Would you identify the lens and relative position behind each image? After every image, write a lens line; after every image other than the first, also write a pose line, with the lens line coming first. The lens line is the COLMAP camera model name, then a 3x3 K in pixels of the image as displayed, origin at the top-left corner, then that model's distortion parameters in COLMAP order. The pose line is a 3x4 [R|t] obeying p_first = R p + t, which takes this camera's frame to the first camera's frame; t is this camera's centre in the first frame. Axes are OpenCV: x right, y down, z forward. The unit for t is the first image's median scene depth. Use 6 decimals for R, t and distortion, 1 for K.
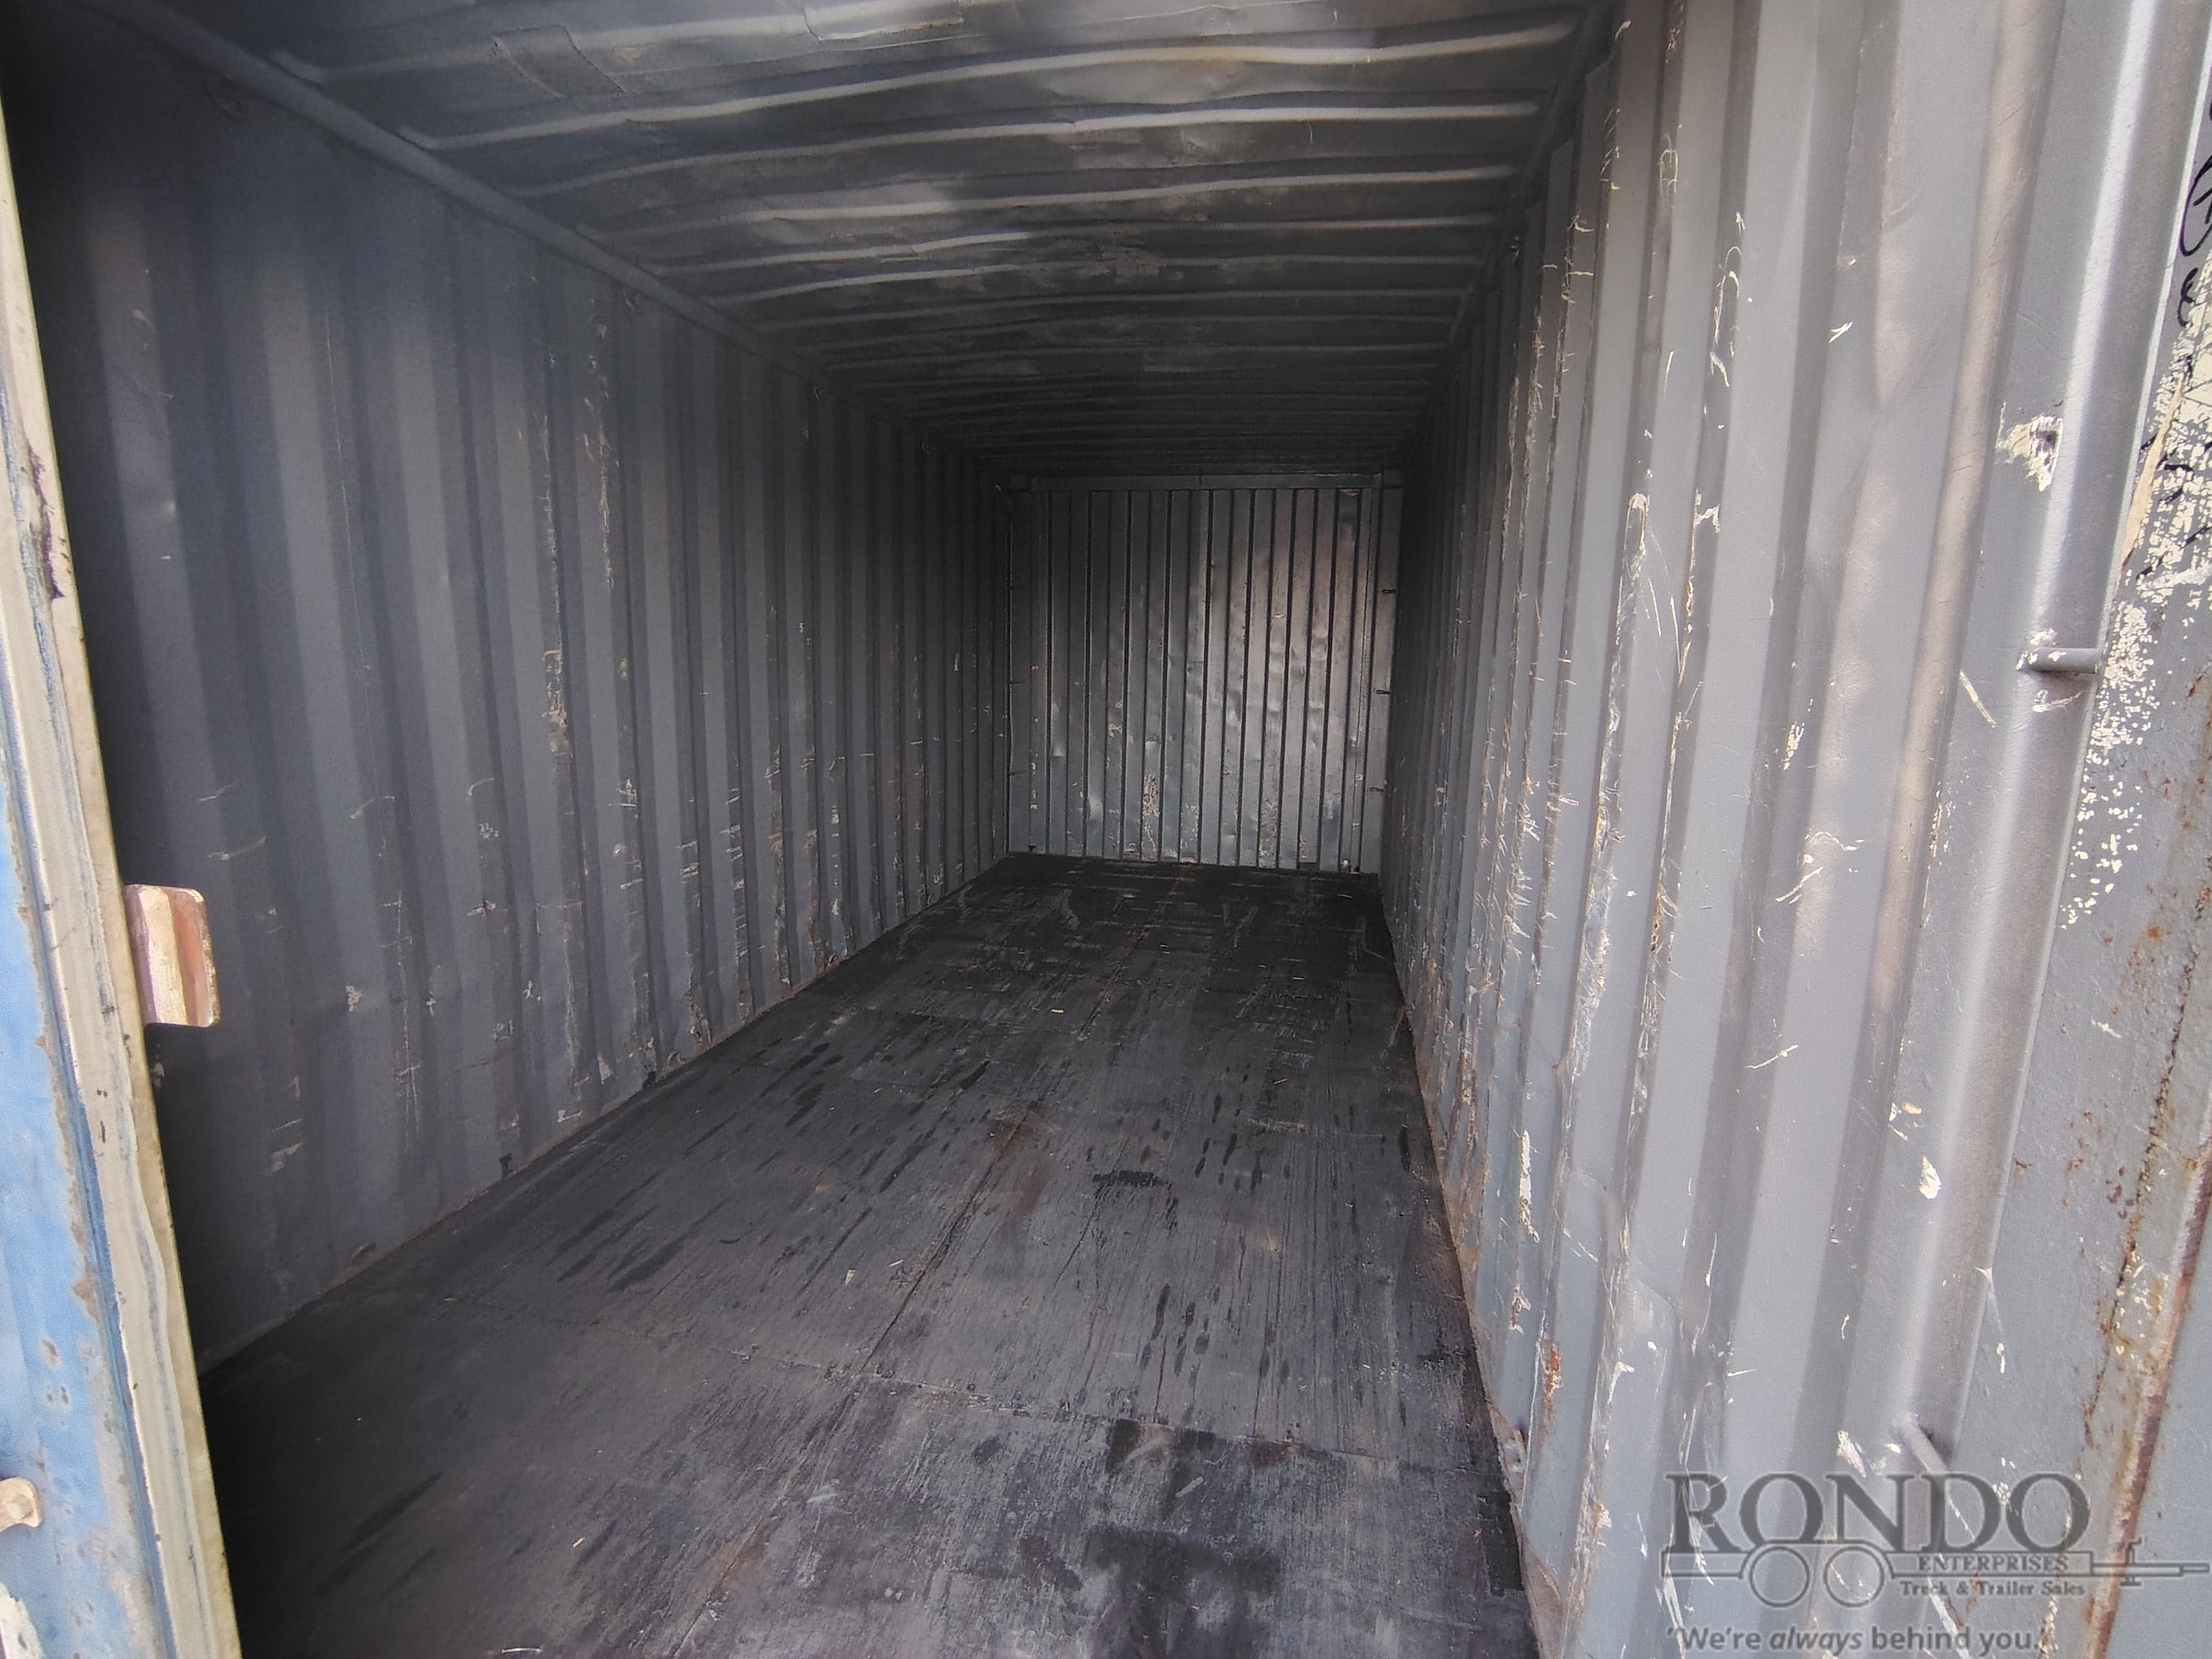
lens RADIAL K [[1019.0, 0, 1098.6], [0, 1019.0, 819.8], [0, 0, 1]] dist [-0.008214, 0.004908]
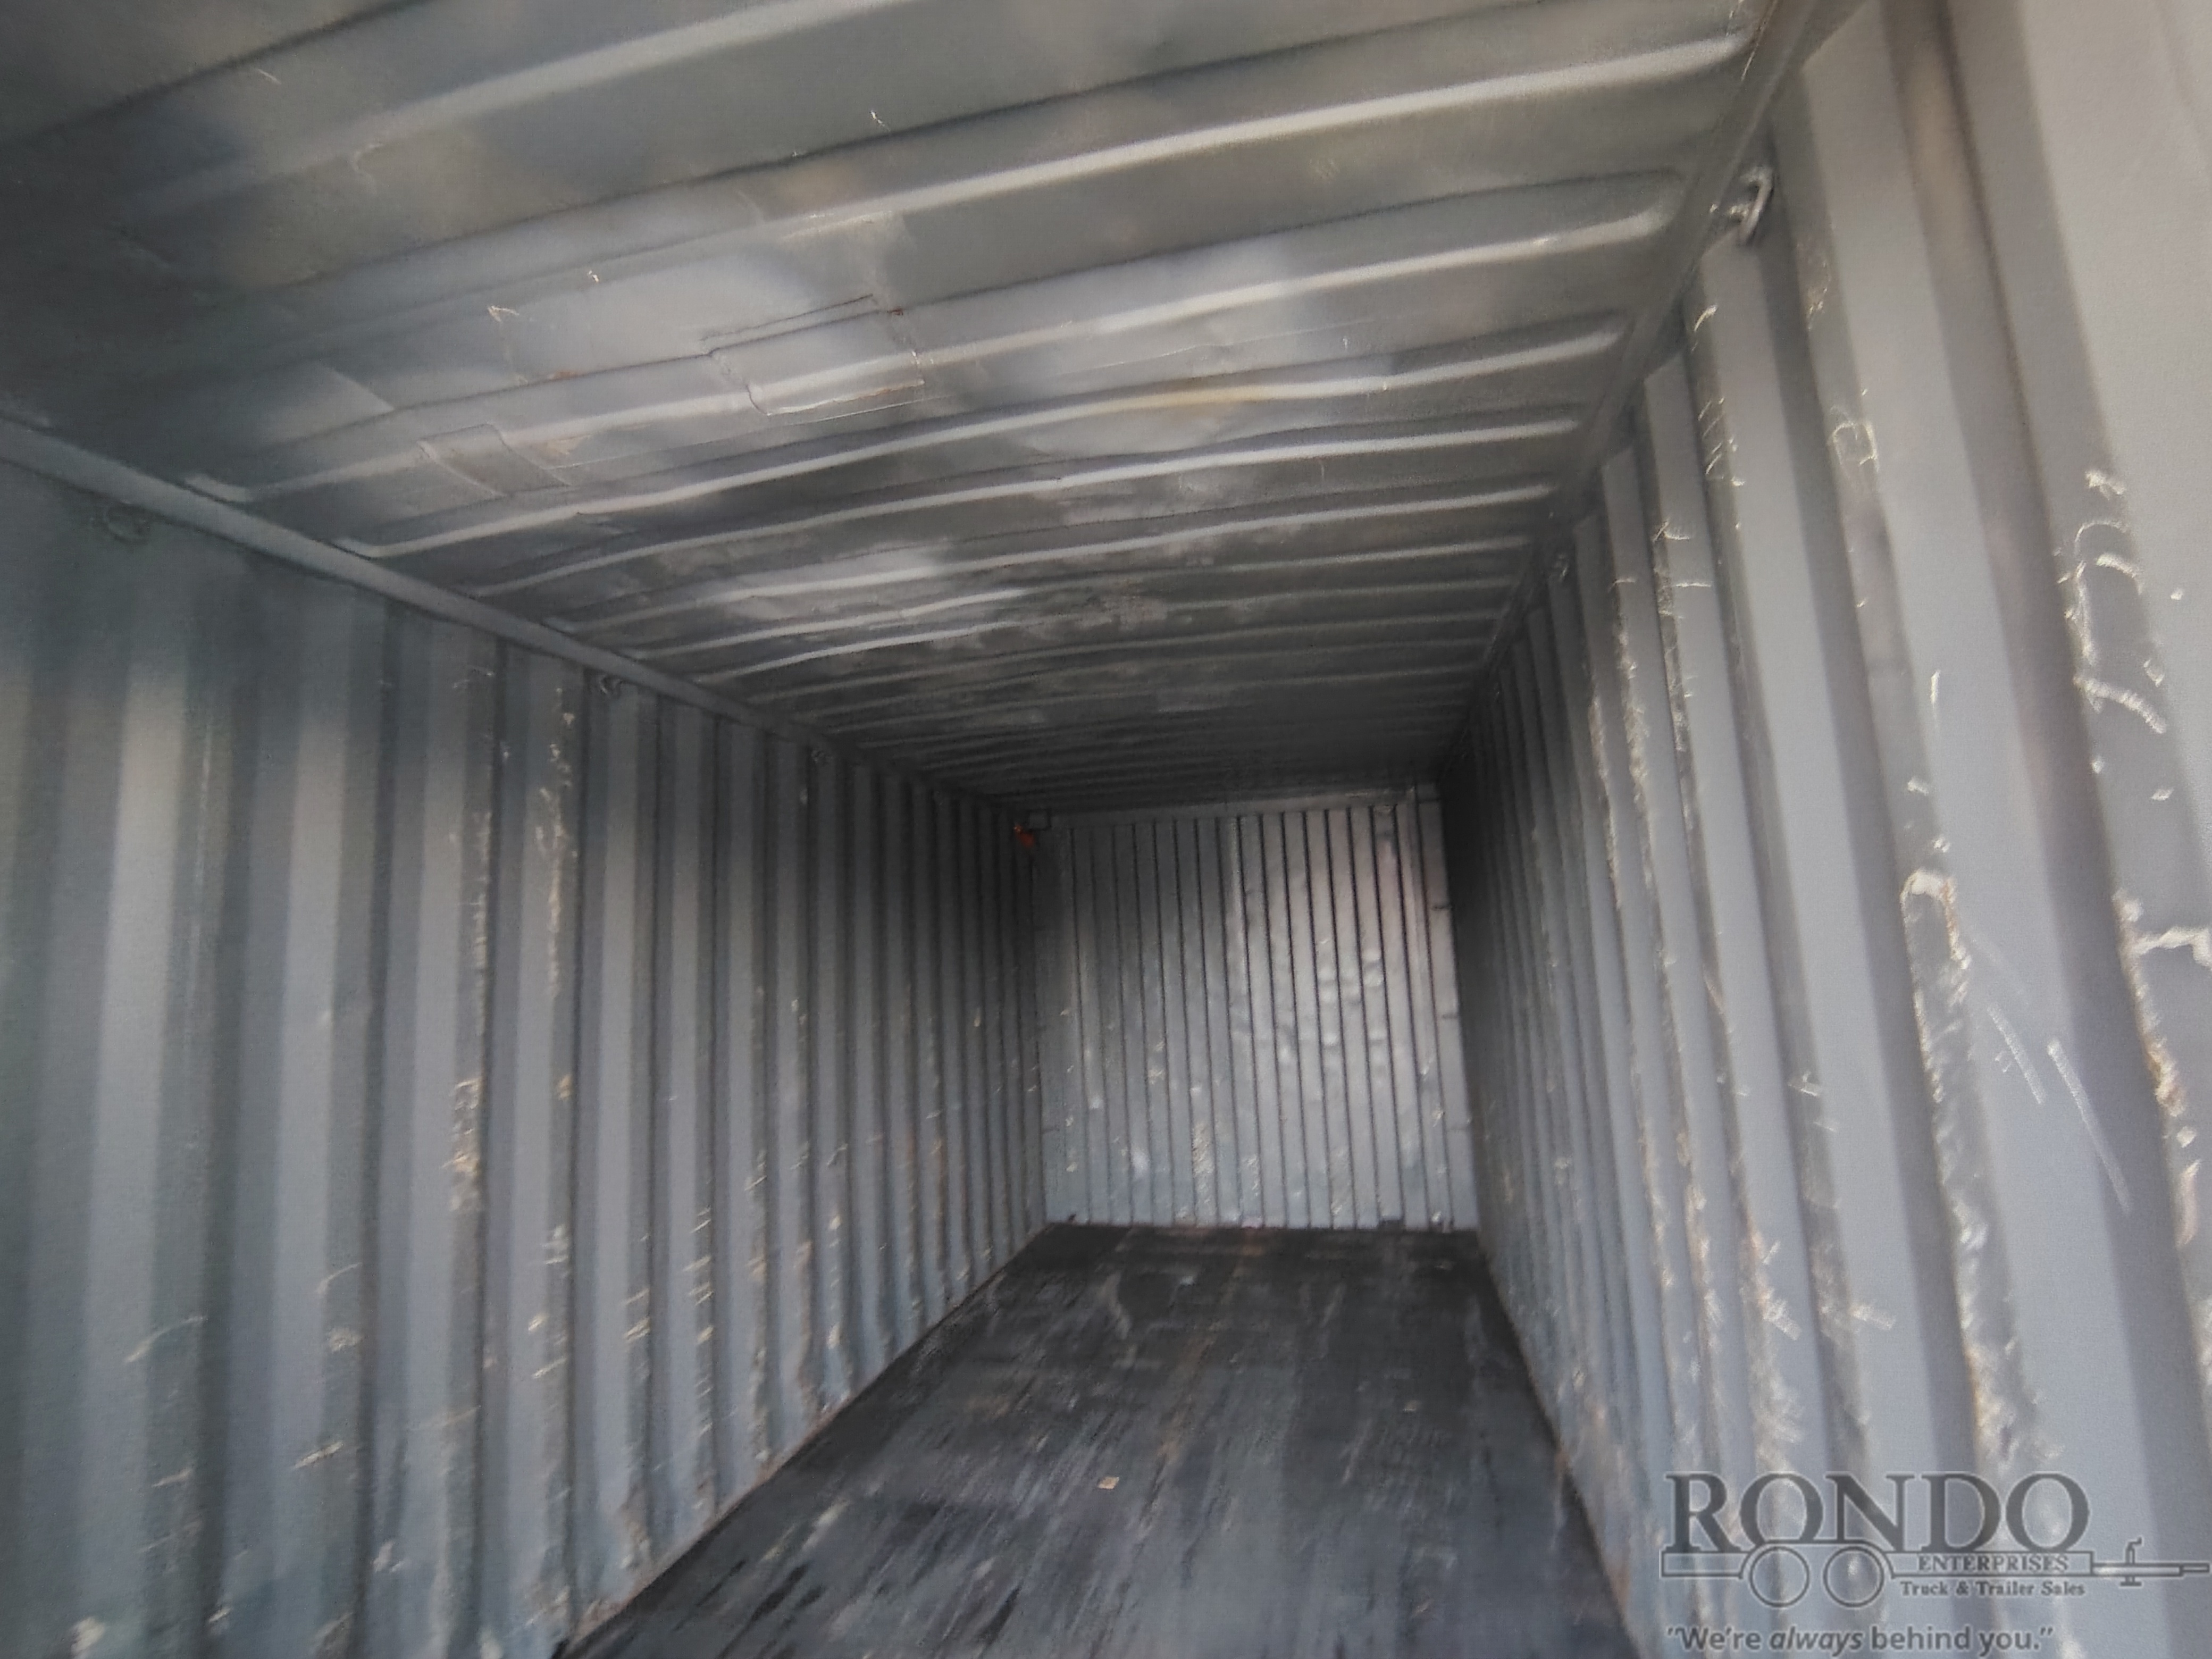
lens RADIAL K [[1054.5, 0, 1106.0], [0, 1054.5, 819.2], [0, 0, 1]] dist [-0.004585, 0.000108]
pose [[0.997504, -0.068606, -0.016708, 0.007897], [0.060310, 0.950855, -0.303706, -0.071155], [0.036723, 0.301940, 0.952619, 0.129077]]
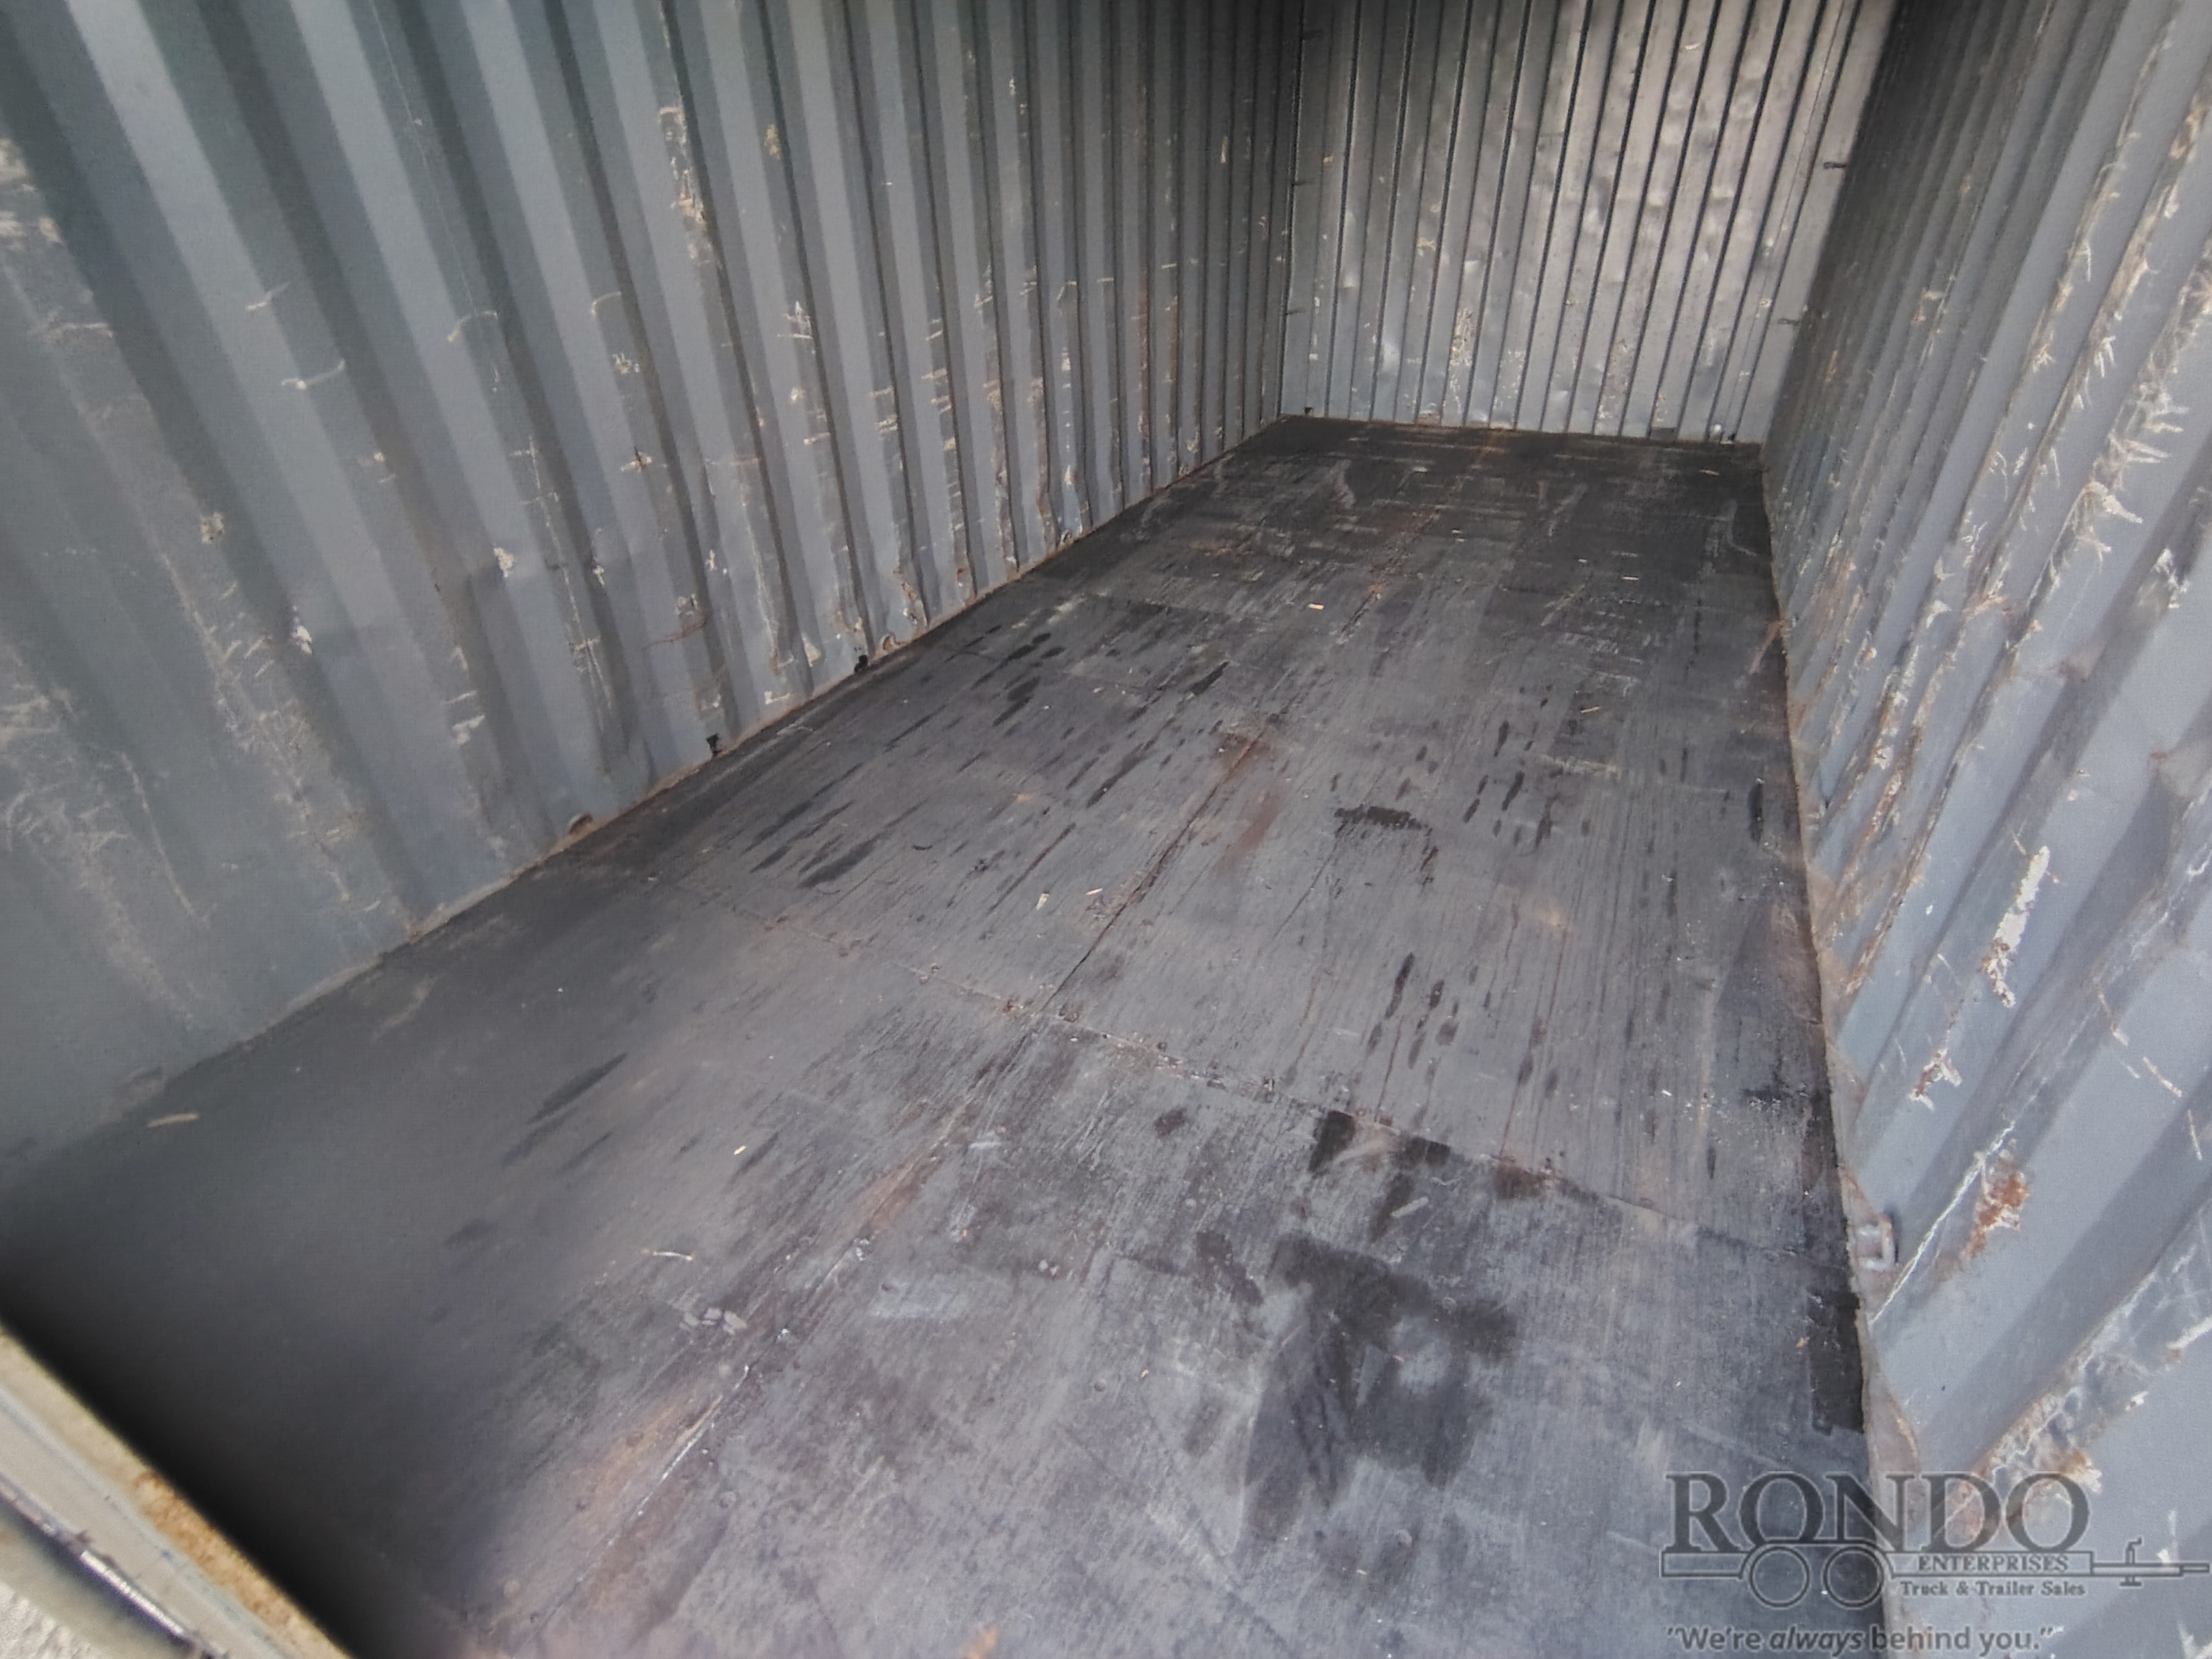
lens RADIAL K [[1058.0, 0, 1094.0], [0, 1058.0, 828.0], [0, 0, 1]] dist [-0.003978, 0.006663]
pose [[0.967289, 0.093112, -0.235970, 0.008365], [0.005773, 0.921880, 0.387433, 0.023717], [0.253611, -0.376122, 0.891187, 0.153506]]
